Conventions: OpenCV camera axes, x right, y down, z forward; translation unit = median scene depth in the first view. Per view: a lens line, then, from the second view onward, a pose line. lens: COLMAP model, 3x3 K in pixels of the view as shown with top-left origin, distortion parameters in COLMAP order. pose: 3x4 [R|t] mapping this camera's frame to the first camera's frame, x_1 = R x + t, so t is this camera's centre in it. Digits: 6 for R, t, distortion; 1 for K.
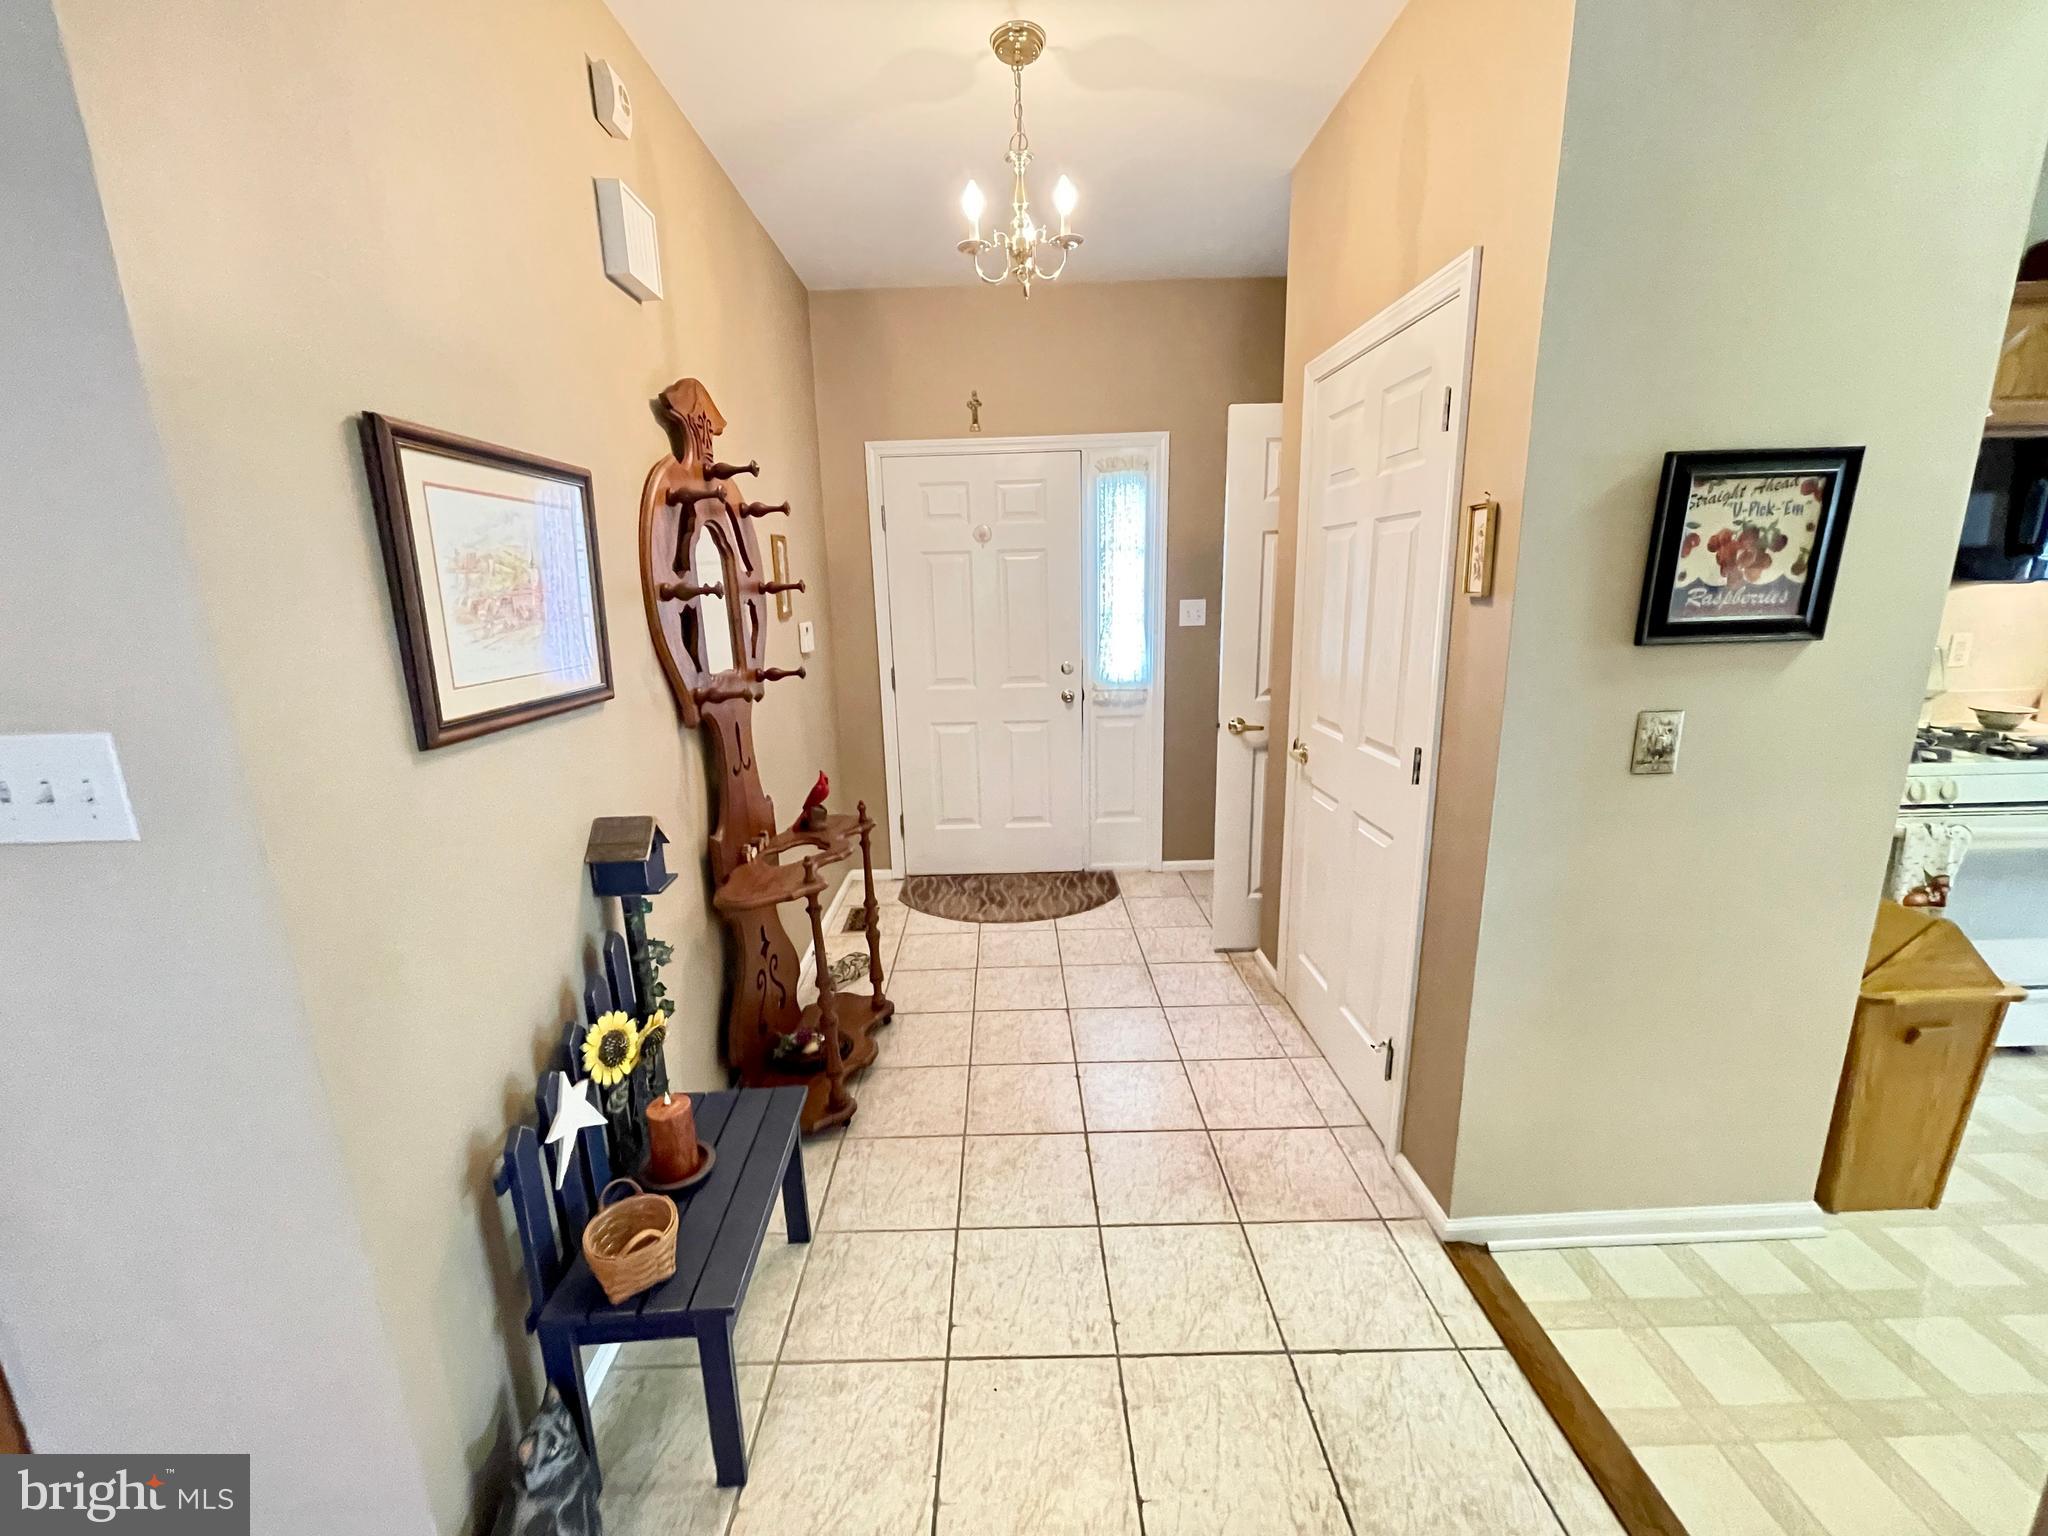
lens RADIAL K [[828.6, 0, 1015.4], [0, 828.6, 769.7], [0, 0, 1]] dist [-0.005182, 0.000888]
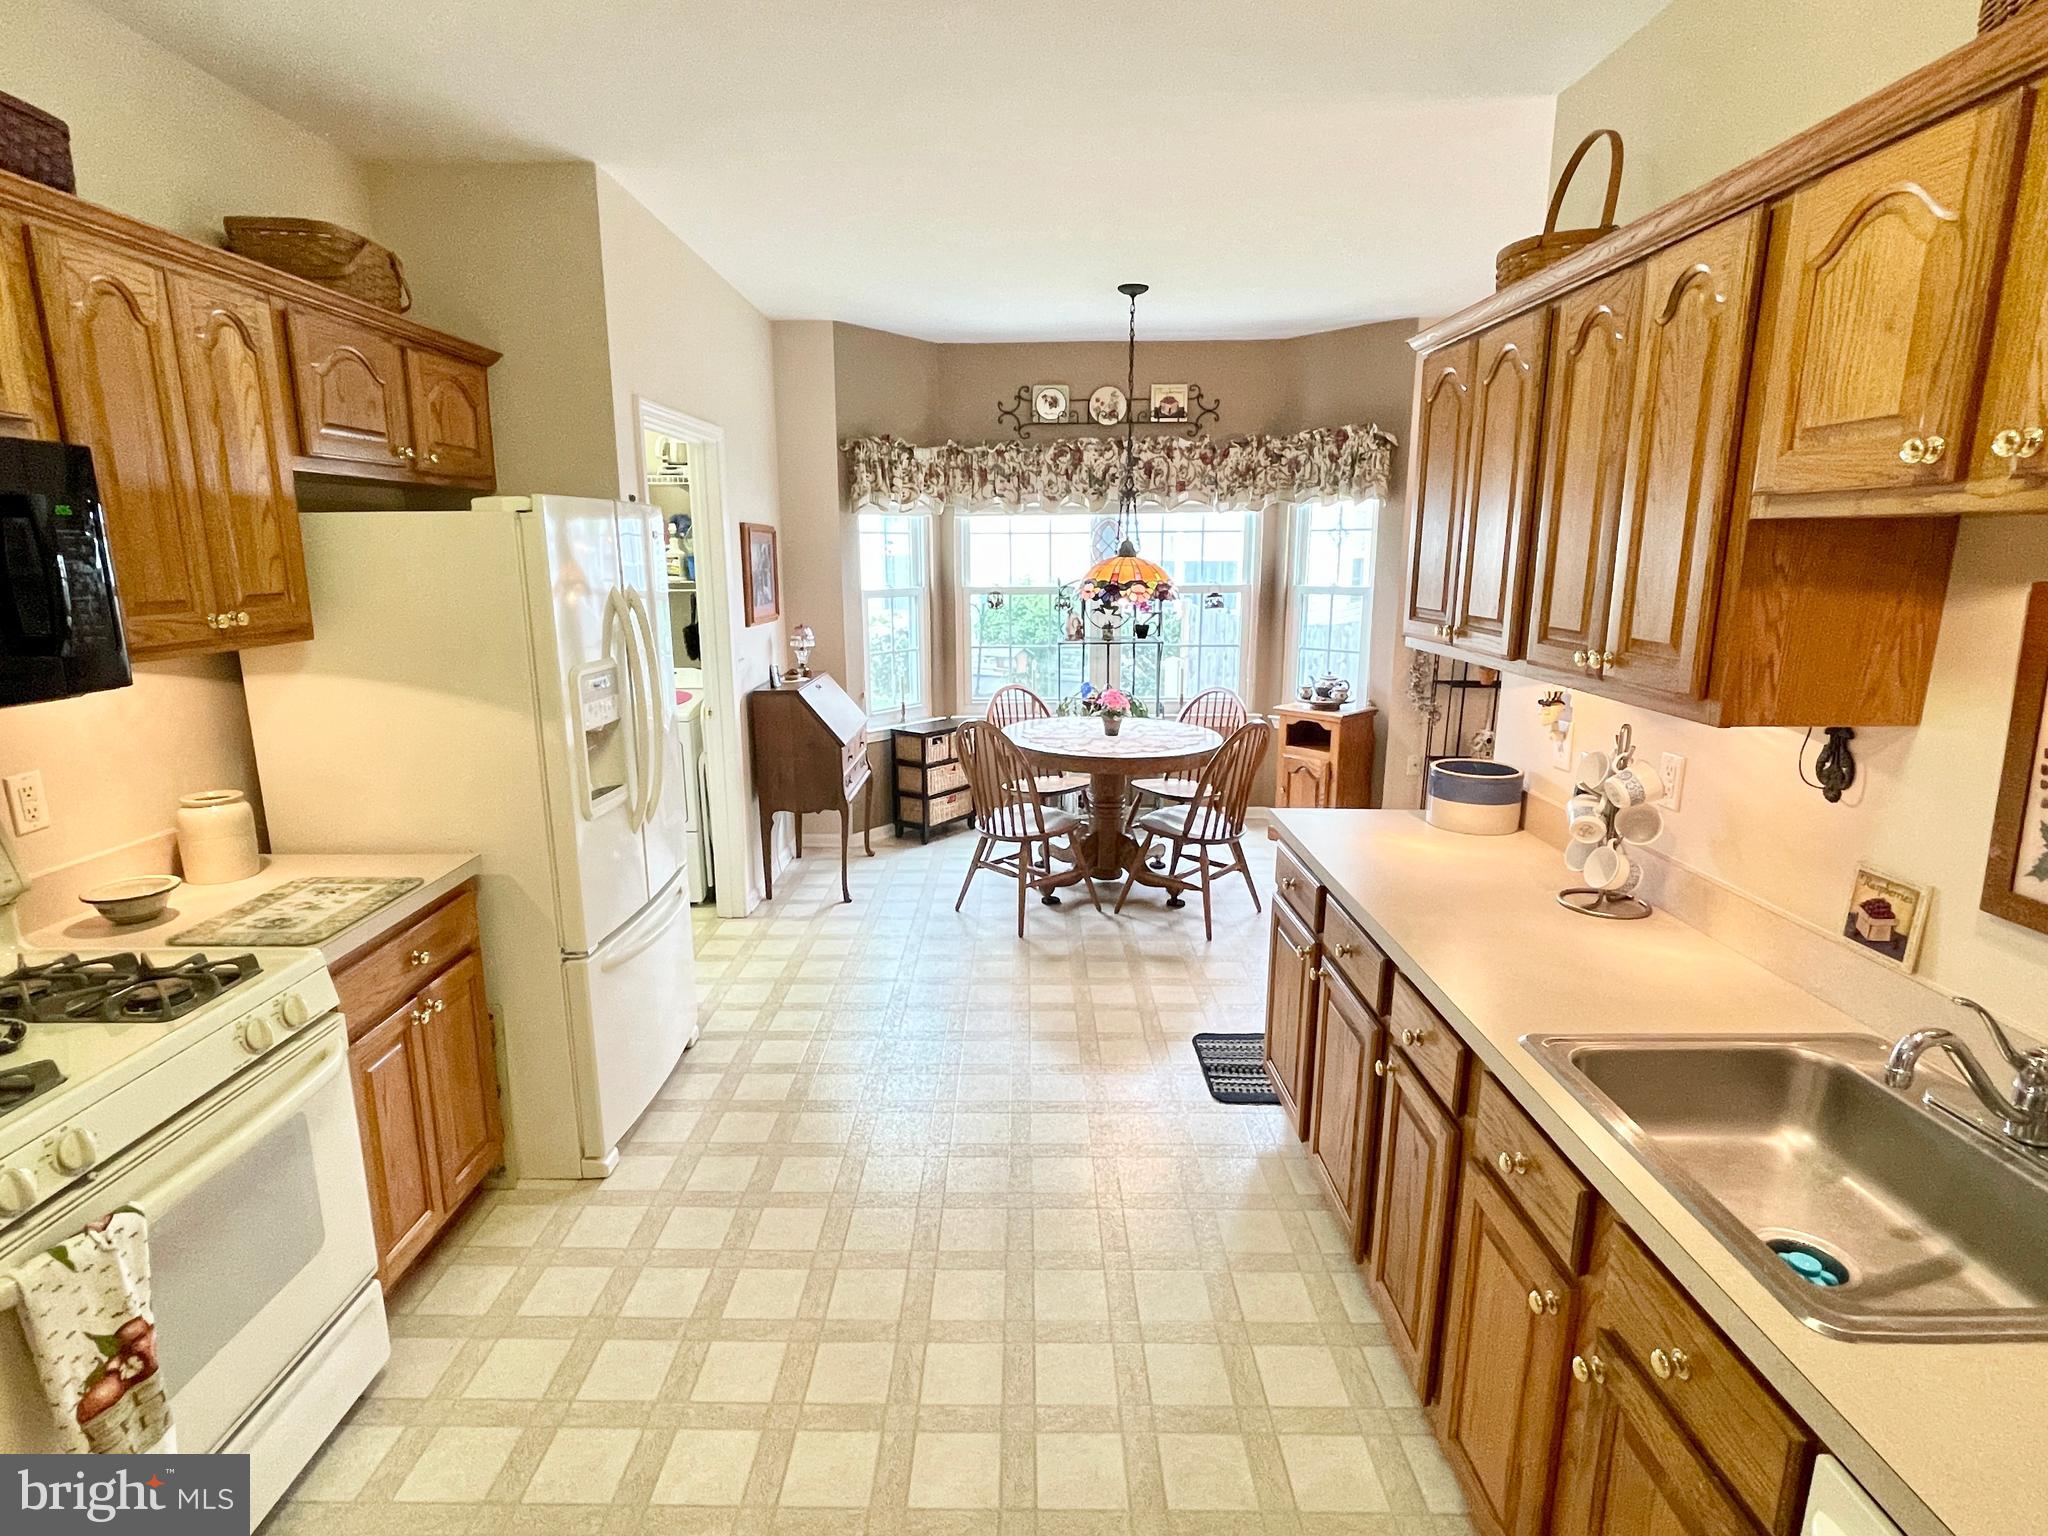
lens RADIAL K [[1049.6, 0, 1007.5], [0, 1049.6, 772.3], [0, 0, 1]] dist [0.029030, -0.014109]
pose [[0.030819, -0.183757, 0.982488, 0.584231], [0.230257, 0.957823, 0.171921, -0.168660], [-0.972642, 0.220926, 0.071830, 0.380628]]
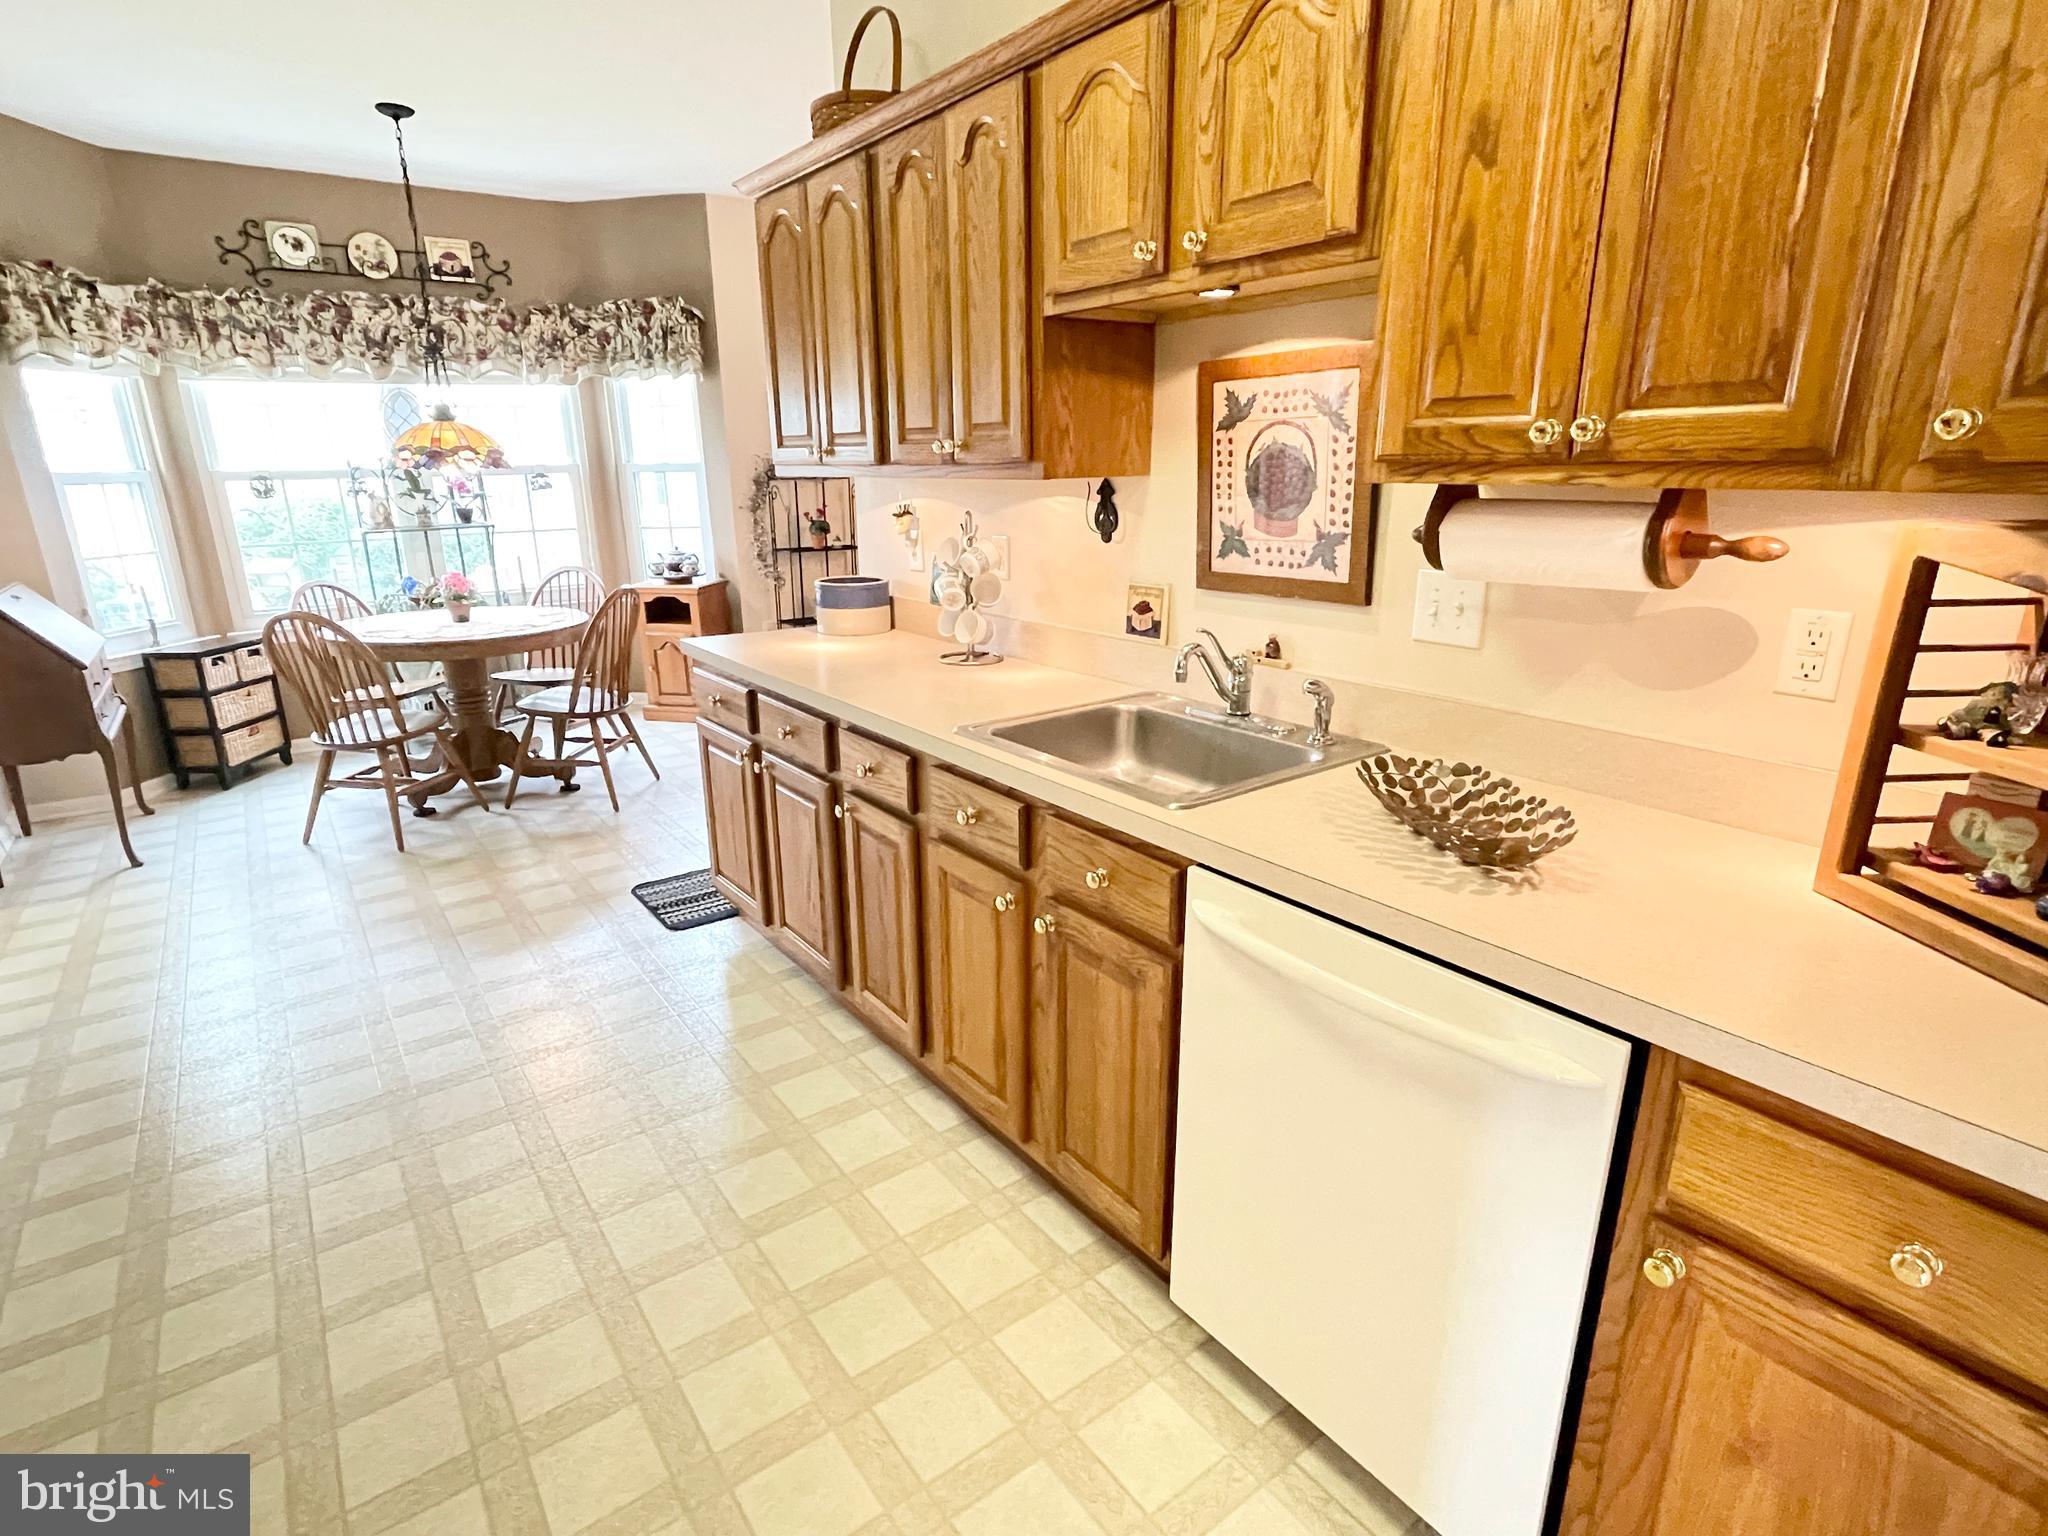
lens RADIAL K [[1057.3, 0, 1013.2], [0, 1057.3, 778.1], [0, 0, 1]] dist [-0.025153, 0.018964]
pose [[-0.573243, -0.204383, 0.793486, 0.505504], [0.214298, 0.897290, 0.385937, -0.098750], [-0.790866, 0.391279, -0.470566, 0.535784]]
